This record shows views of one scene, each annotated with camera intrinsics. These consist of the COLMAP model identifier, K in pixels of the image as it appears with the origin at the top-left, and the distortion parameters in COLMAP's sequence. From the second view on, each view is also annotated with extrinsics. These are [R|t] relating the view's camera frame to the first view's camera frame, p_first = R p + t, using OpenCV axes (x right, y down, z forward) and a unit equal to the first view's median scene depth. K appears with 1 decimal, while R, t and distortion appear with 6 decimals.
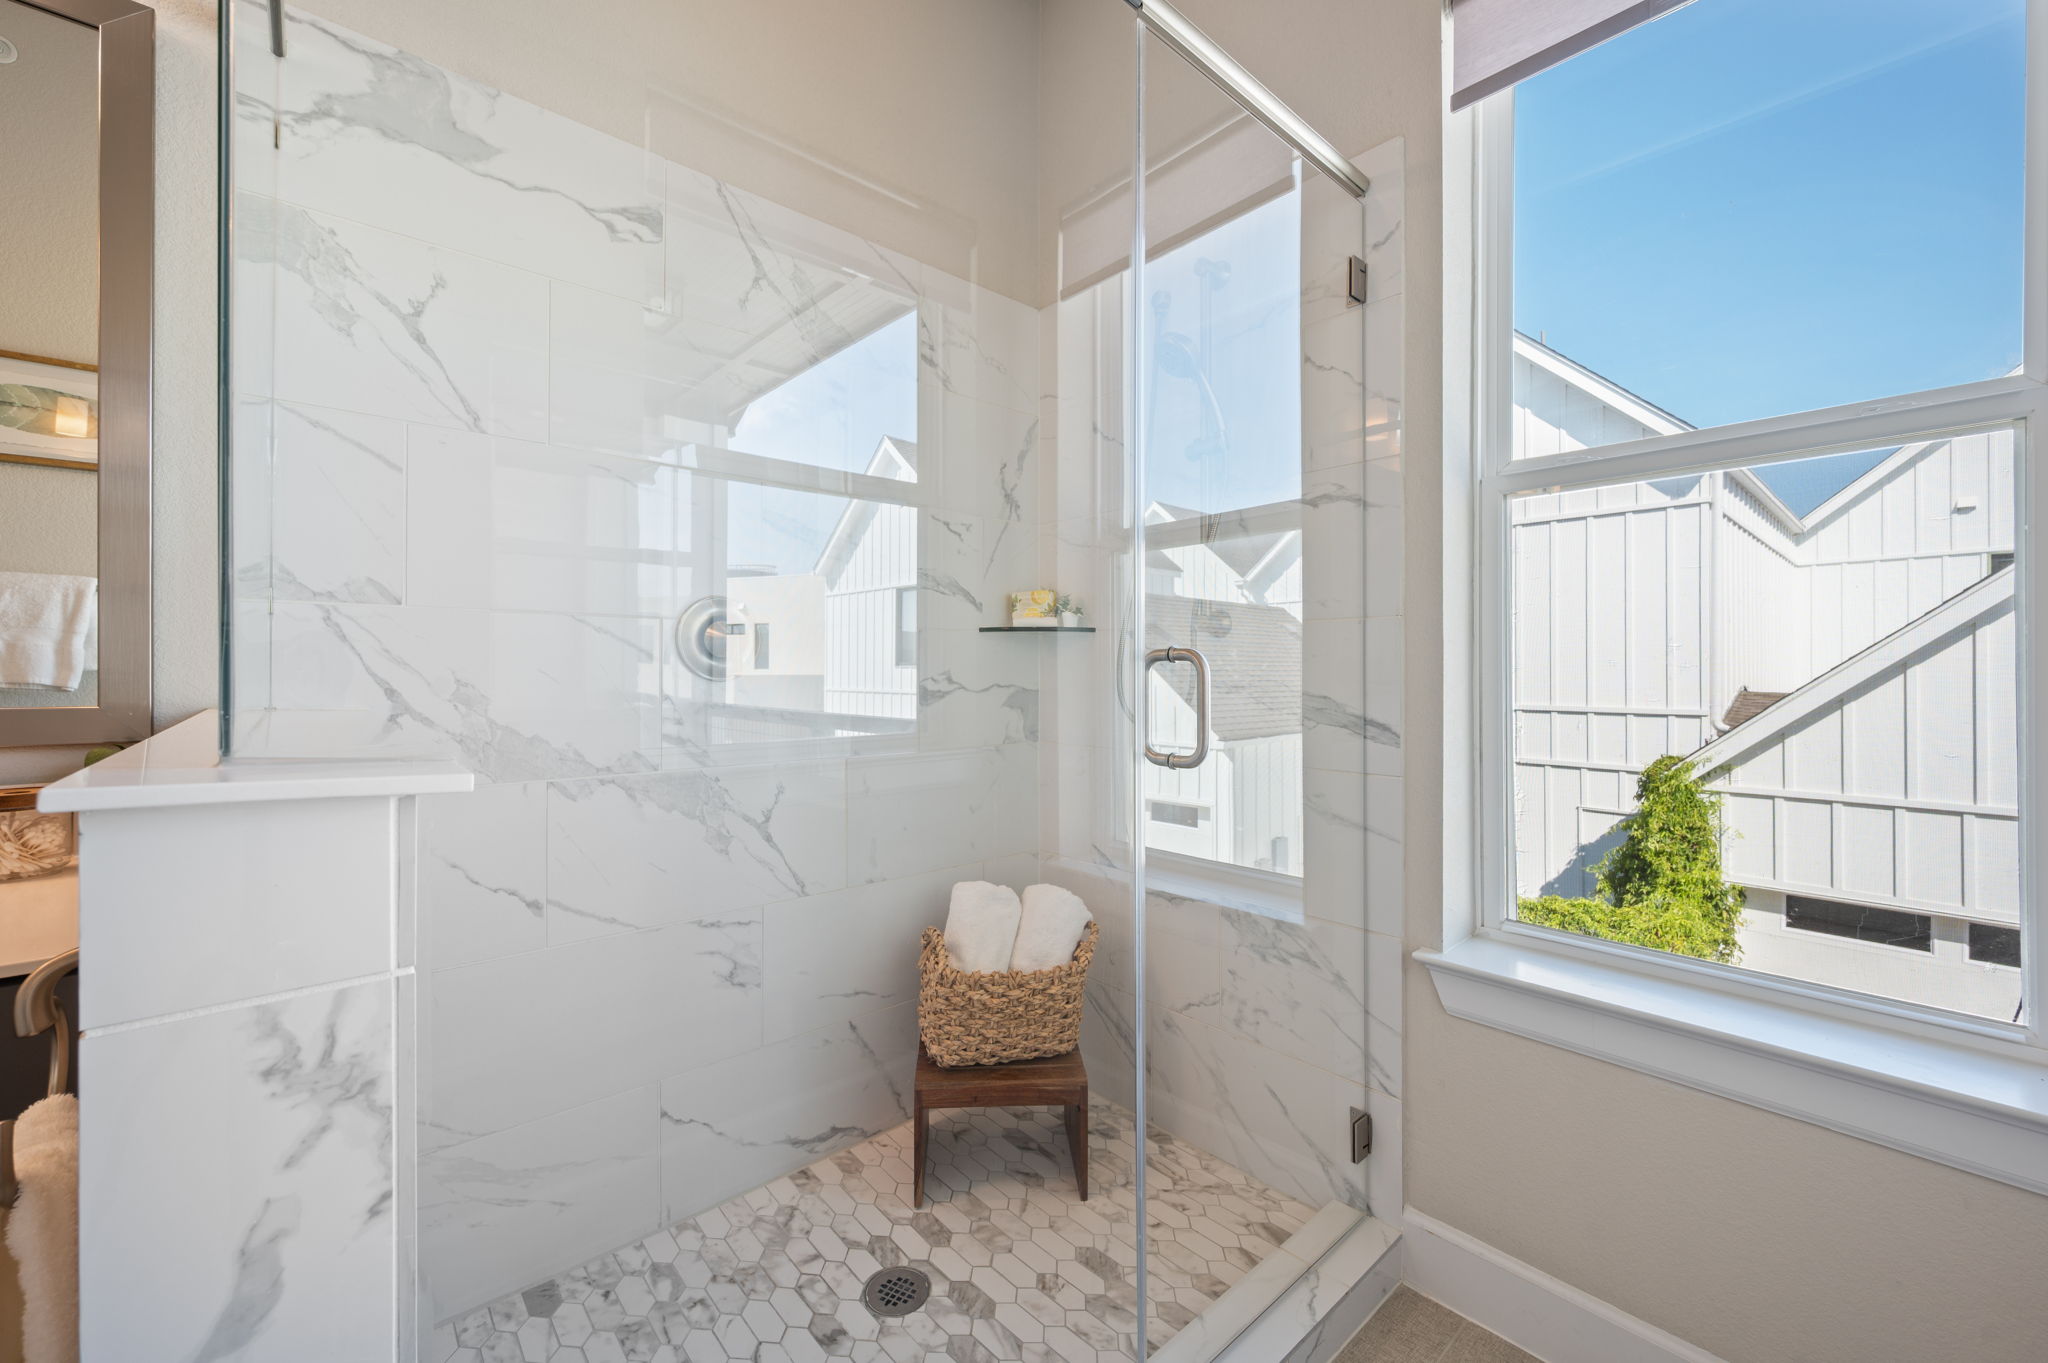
lens RADIAL K [[840.9, 0, 1024.3], [0, 840.9, 657.8], [0, 0, 1]] dist [-0.000021, -0.000043]
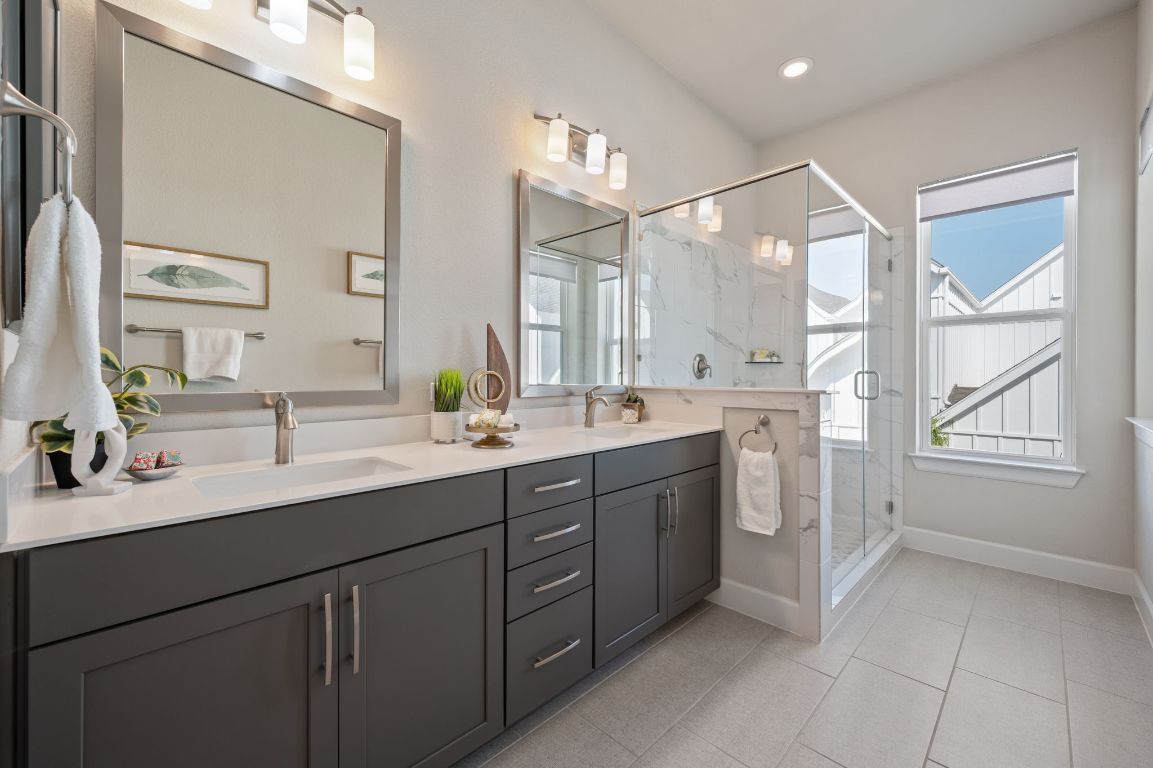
lens RADIAL K [[476.7, 0, 581.9], [0, 476.7, 371.7], [0, 0, 1]] dist [-0.002679, -0.000425]
pose [[0.998440, 0.000415, 0.055837, -0.199378], [-0.000659, 0.999990, 0.004349, -0.002198], [-0.055835, -0.004379, 0.998430, -0.183146]]
